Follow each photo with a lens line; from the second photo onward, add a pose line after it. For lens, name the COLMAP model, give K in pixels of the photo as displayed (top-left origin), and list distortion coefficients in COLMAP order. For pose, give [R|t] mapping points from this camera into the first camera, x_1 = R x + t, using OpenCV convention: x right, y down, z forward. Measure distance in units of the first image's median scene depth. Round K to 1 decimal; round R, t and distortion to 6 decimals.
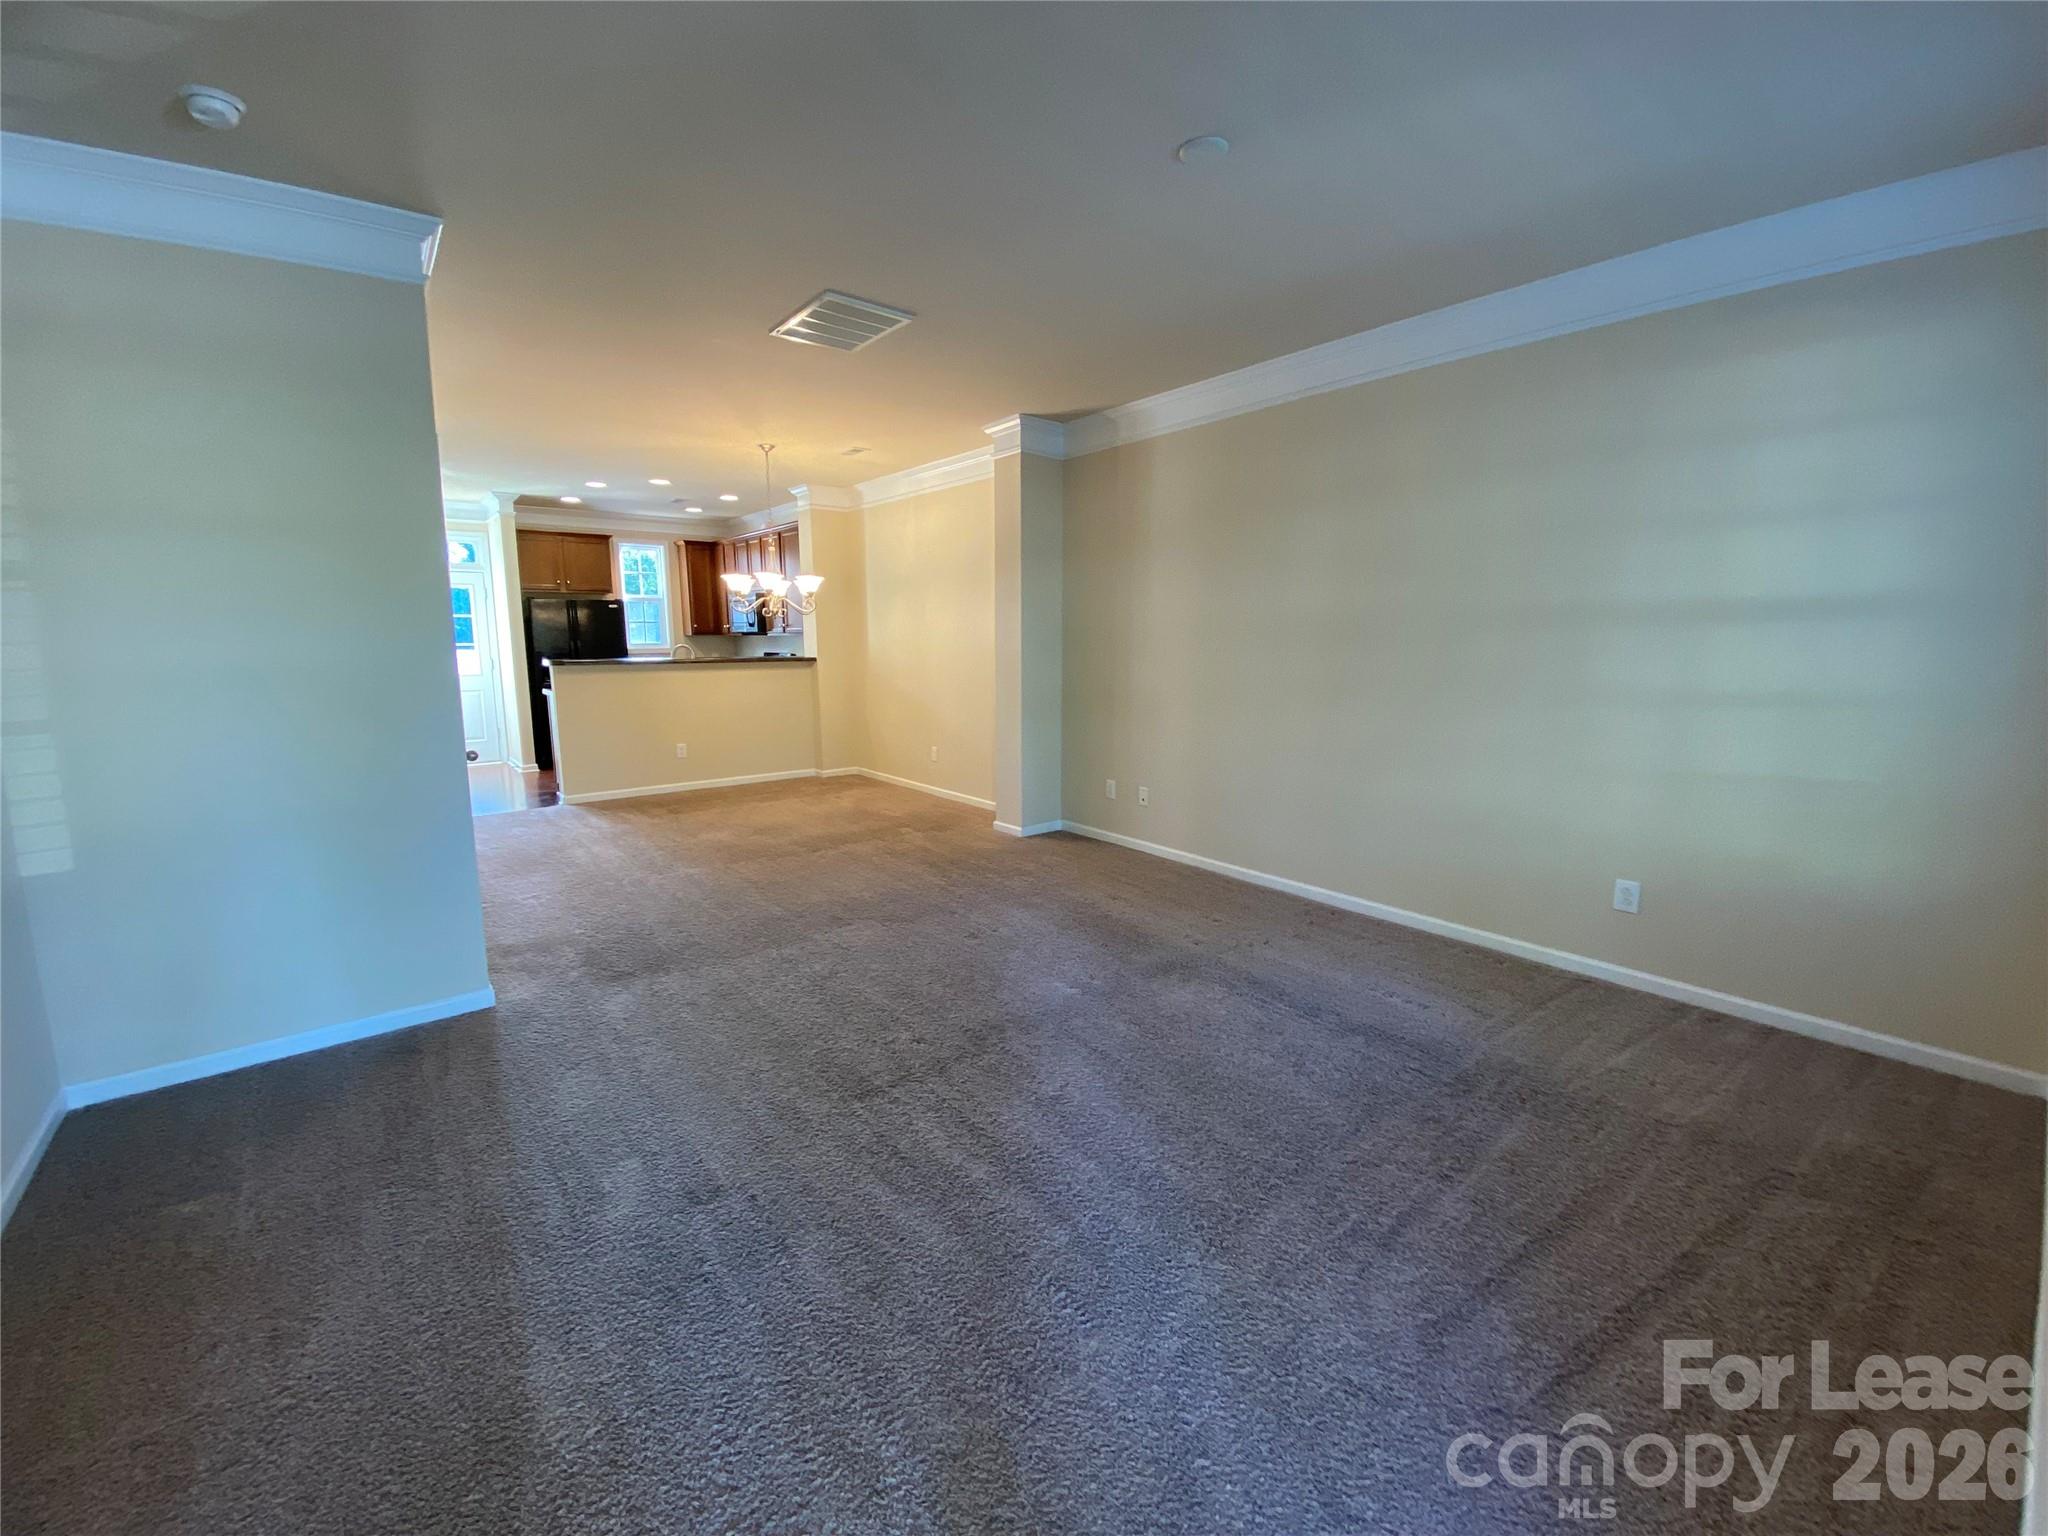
lens RADIAL K [[819.4, 0, 1014.2], [0, 819.4, 750.0], [0, 0, 1]] dist [0.048664, -0.035761]
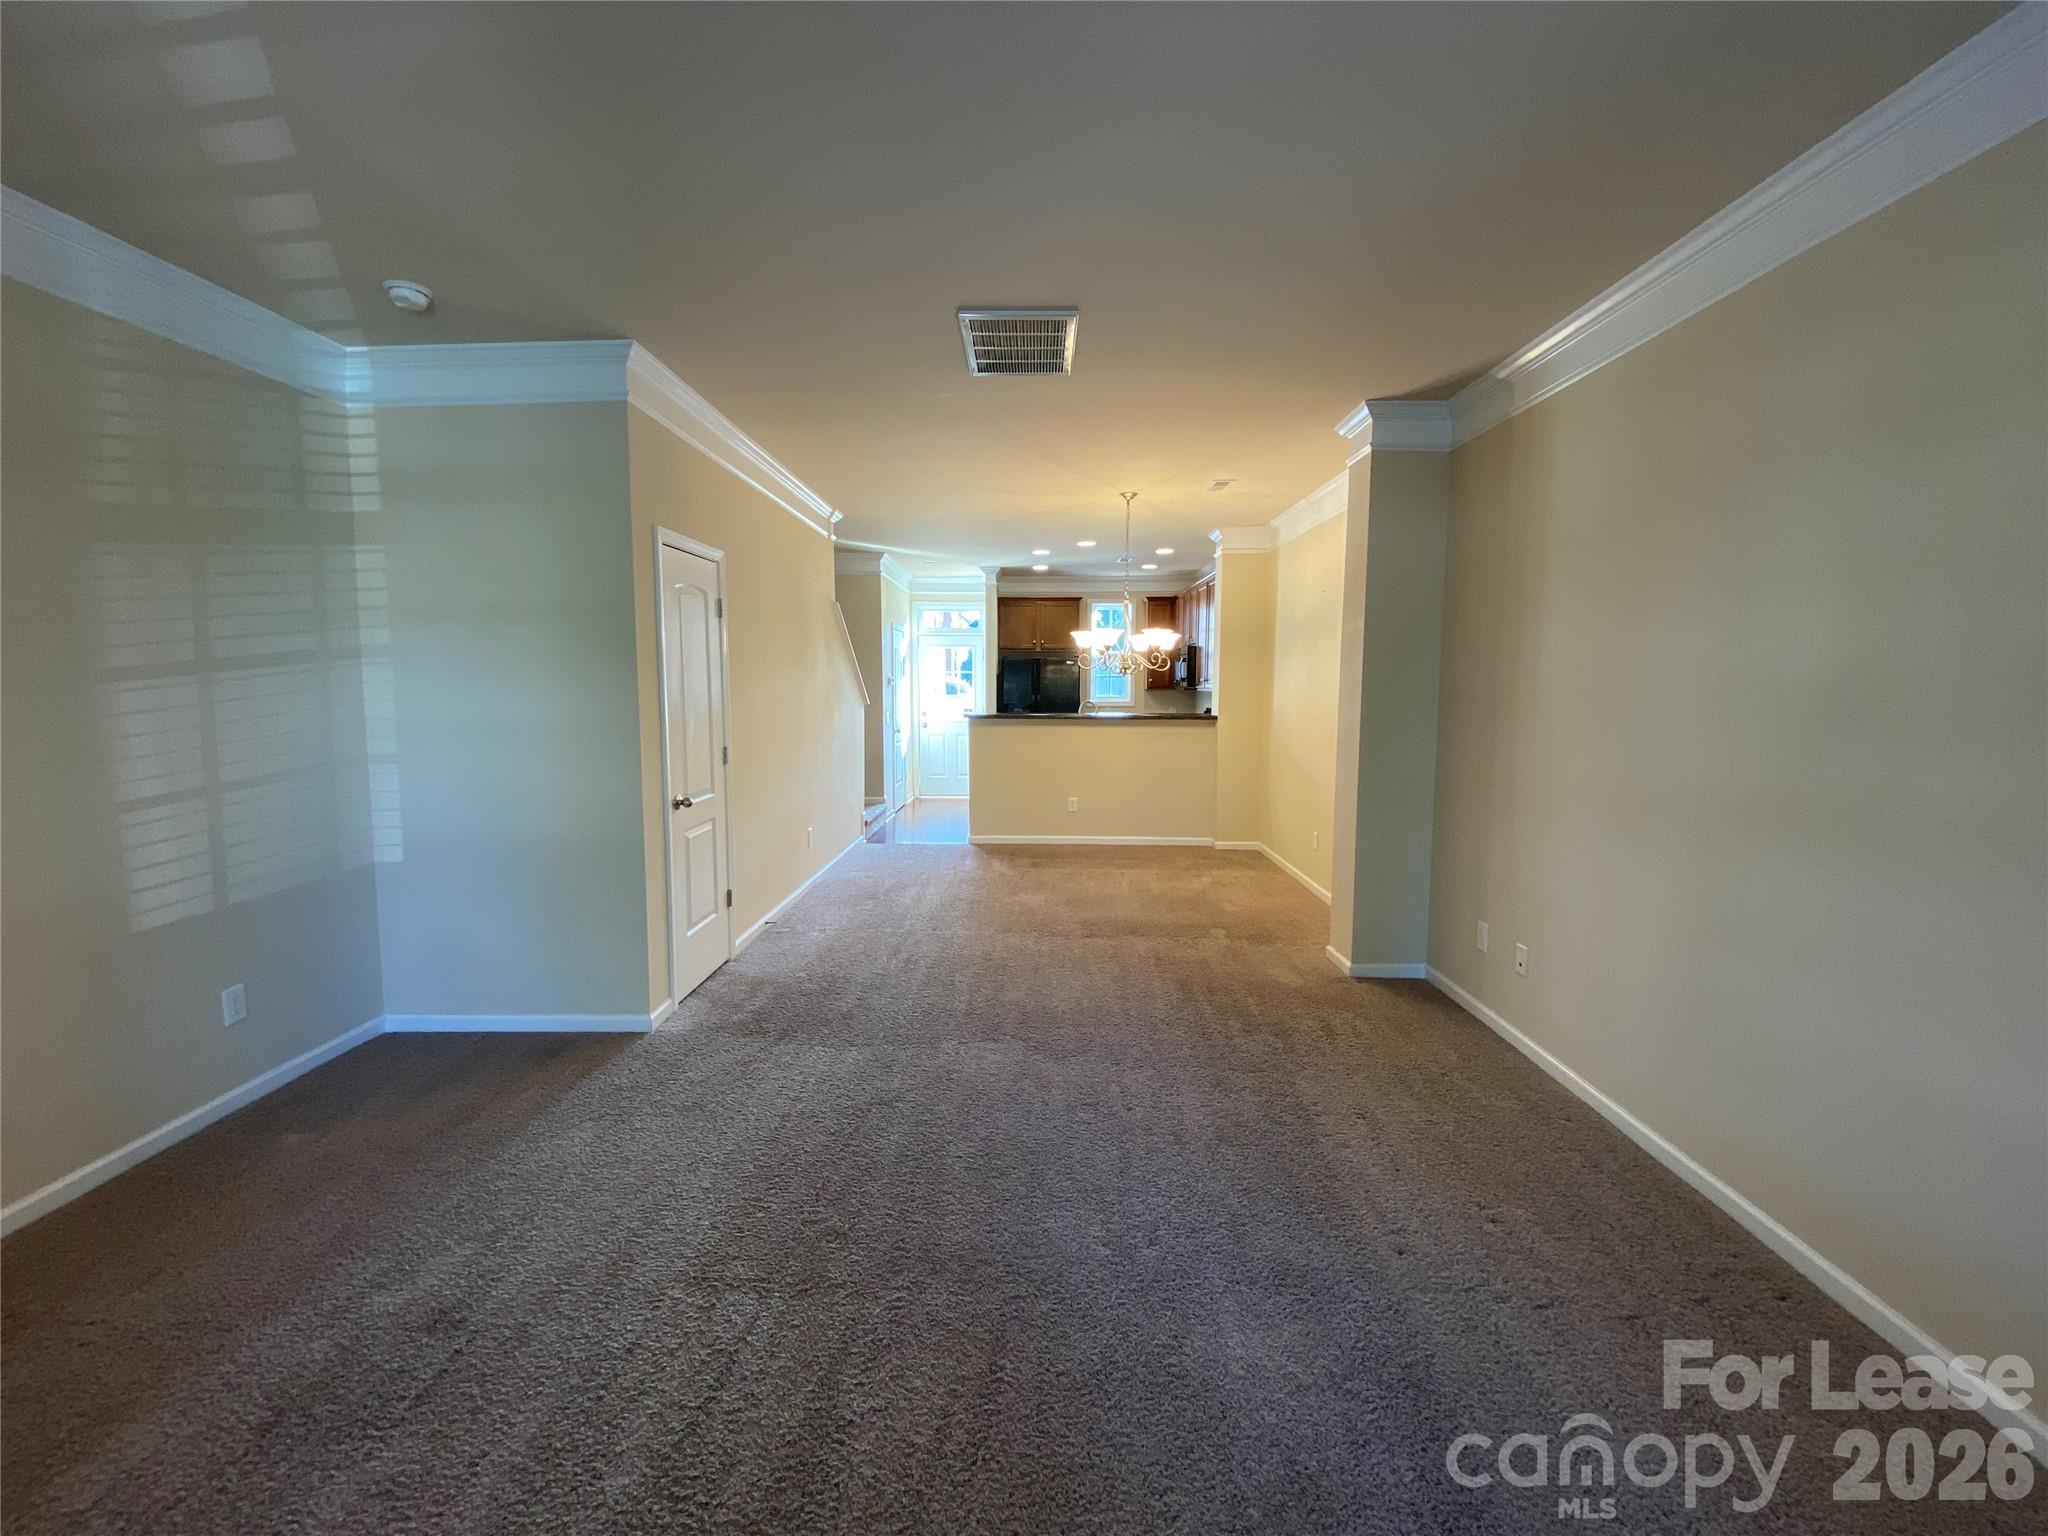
lens RADIAL K [[819.4, 0, 1014.2], [0, 819.4, 750.0], [0, 0, 1]] dist [0.048664, -0.035761]
pose [[0.764155, 0.058322, -0.642391, 0.251956], [-0.095200, 0.995195, -0.022892, -0.049771], [0.637969, 0.078648, 0.766035, 0.250709]]
